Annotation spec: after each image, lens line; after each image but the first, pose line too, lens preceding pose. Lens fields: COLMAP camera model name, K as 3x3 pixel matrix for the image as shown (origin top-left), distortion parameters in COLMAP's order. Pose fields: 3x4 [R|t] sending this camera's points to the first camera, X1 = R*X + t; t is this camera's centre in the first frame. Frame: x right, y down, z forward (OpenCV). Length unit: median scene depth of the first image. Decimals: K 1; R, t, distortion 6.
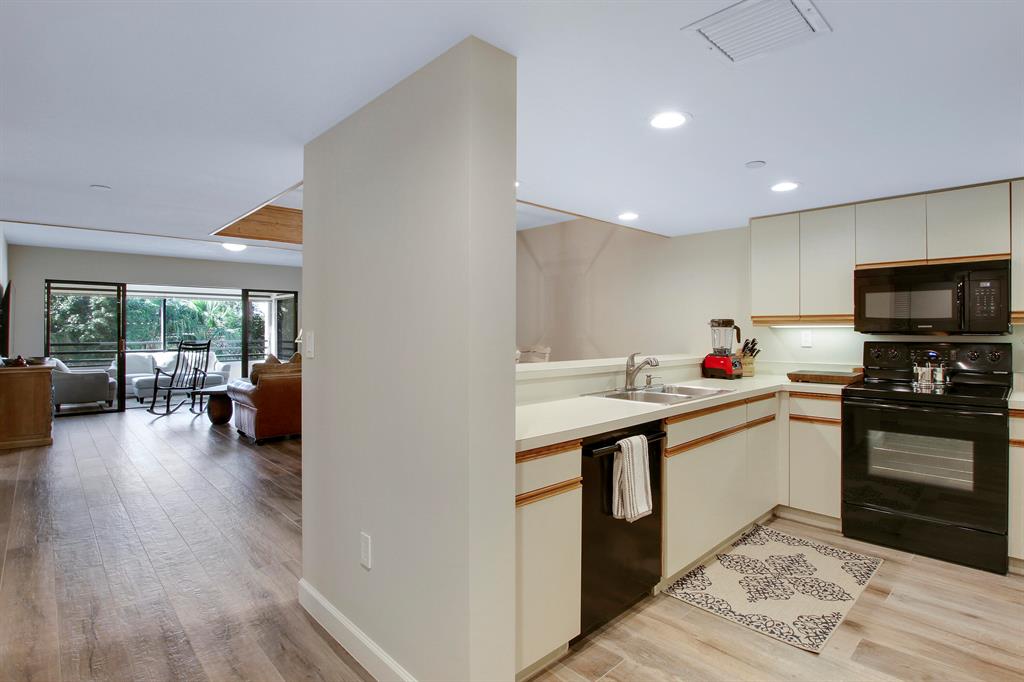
lens RADIAL K [[508.4, 0, 516.3], [0, 508.4, 328.5], [0, 0, 1]] dist [-0.025525, 0.002690]
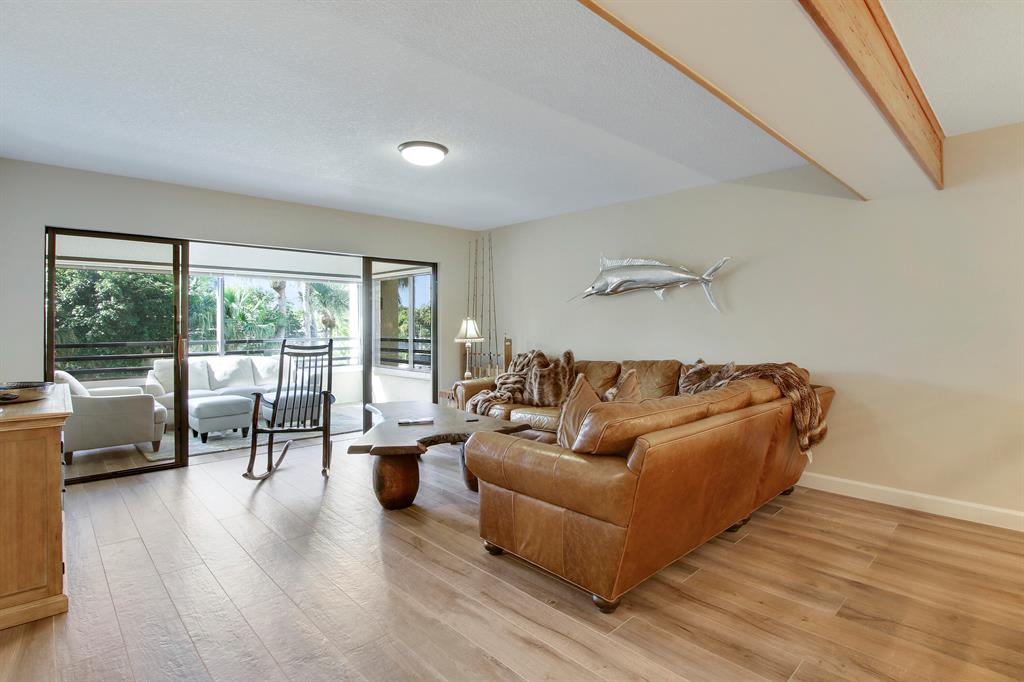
lens RADIAL K [[508.4, 0, 519.2], [0, 508.4, 322.8], [0, 0, 1]] dist [-0.025525, 0.002690]
pose [[0.999980, -0.001340, 0.006233, -0.910991], [0.001353, 0.999997, -0.002051, 0.013092], [-0.006230, 0.002059, 0.999978, 0.956959]]
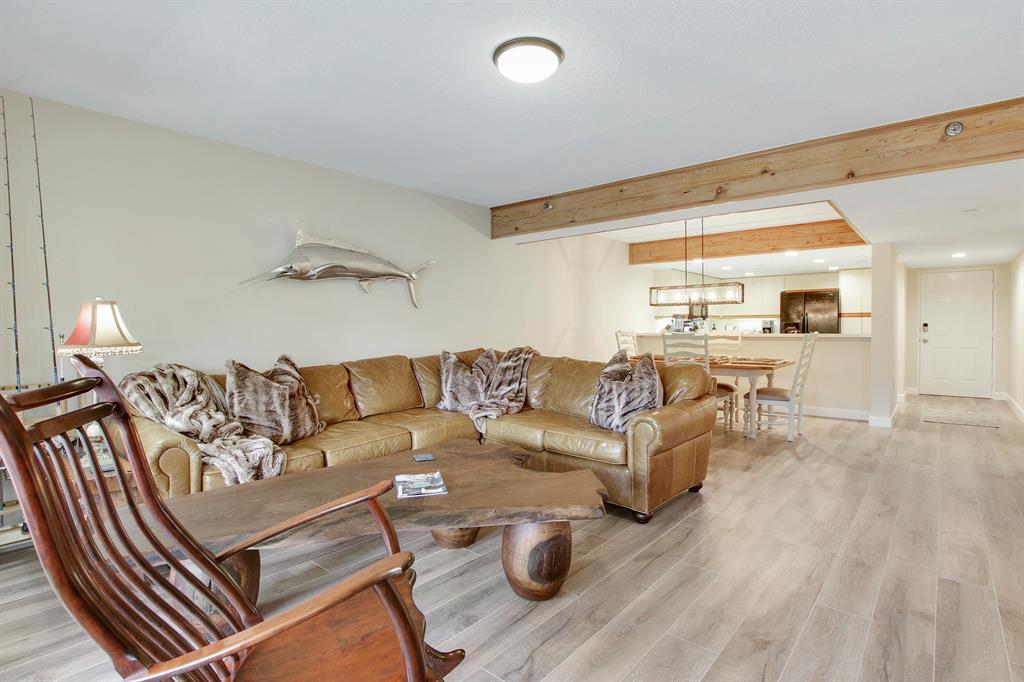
lens RADIAL K [[508.4, 0, 512.2], [0, 508.4, 333.8], [0, 0, 1]] dist [-0.025525, 0.002690]
pose [[-0.098629, -0.014185, 0.995023, -1.770339], [0.001451, 0.999895, 0.014398, 0.032517], [-0.995123, 0.002864, -0.098598, 2.036242]]
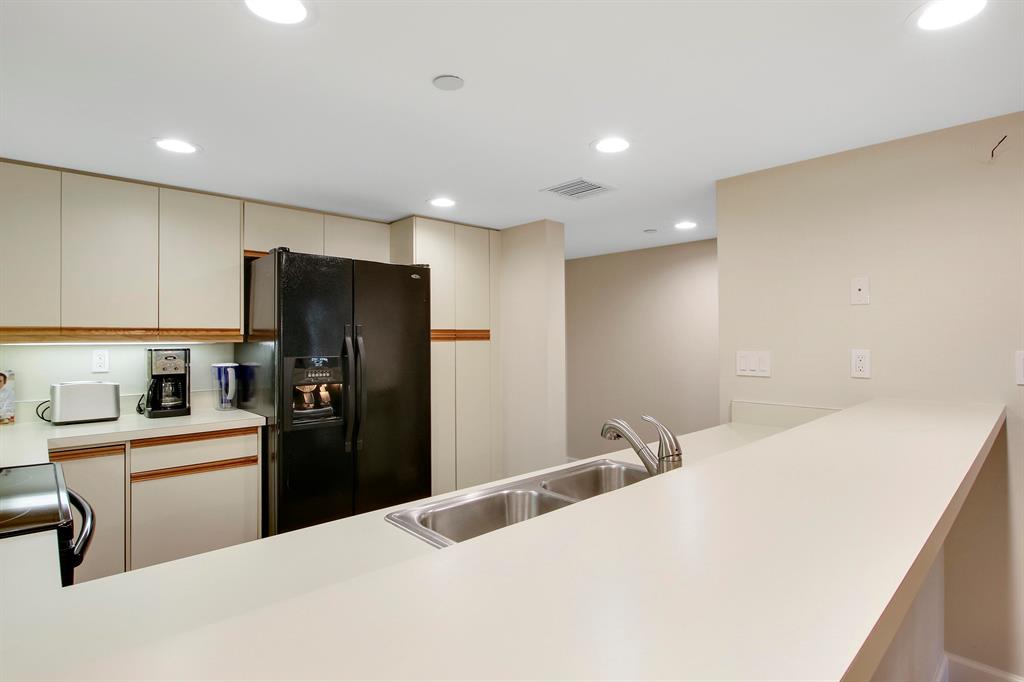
lens RADIAL K [[508.4, 0, 515.0], [0, 508.4, 337.6], [0, 0, 1]] dist [-0.025525, 0.002690]
pose [[-0.999973, 0.005462, 0.004917, 0.251312], [0.005425, 0.999957, -0.007543, -0.005950], [-0.004958, -0.007516, -0.999959, 1.127370]]
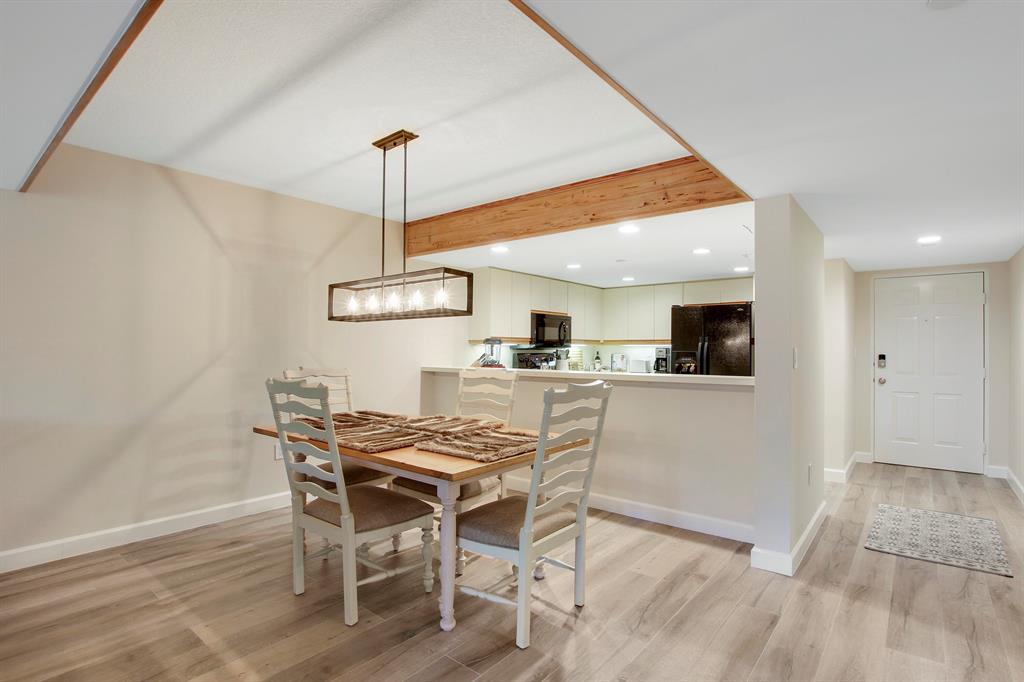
lens RADIAL K [[508.4, 0, 510.6], [0, 508.4, 342.1], [0, 0, 1]] dist [-0.025525, 0.002690]
pose [[-0.125068, 0.011454, 0.992082, -1.015565], [-0.007237, 0.999896, -0.012457, 0.008589], [-0.992122, -0.008738, -0.124972, 1.202790]]
